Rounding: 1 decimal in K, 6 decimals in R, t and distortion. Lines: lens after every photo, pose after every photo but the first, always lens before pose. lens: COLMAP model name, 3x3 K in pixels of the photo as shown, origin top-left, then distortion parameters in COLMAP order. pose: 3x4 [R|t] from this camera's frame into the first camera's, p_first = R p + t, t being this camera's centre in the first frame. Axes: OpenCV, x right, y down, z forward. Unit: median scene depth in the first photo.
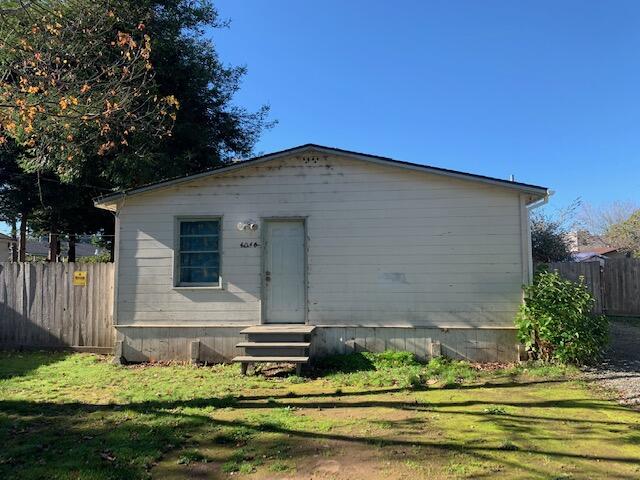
lens RADIAL K [[490.5, 0, 322.7], [0, 490.5, 234.1], [0, 0, 1]] dist [0.033572, -0.043881]
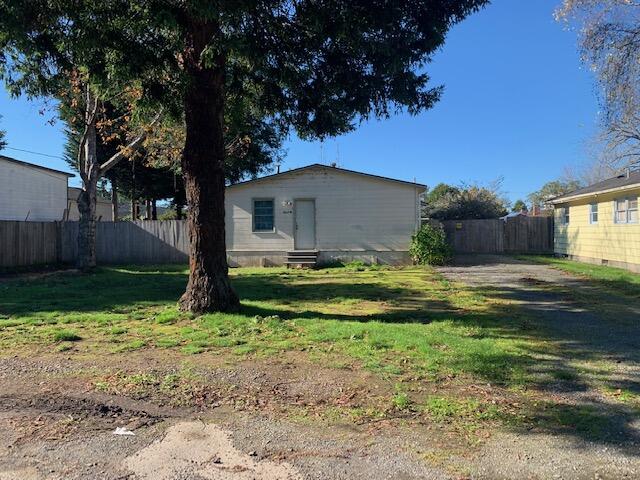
lens RADIAL K [[490.5, 0, 320.8], [0, 490.5, 239.4], [0, 0, 1]] dist [0.033572, -0.043881]
pose [[0.999156, -0.000378, -0.041085, 0.076622], [0.004427, 0.995127, 0.098500, -0.066942], [0.040847, -0.098599, 0.994289, -1.079198]]
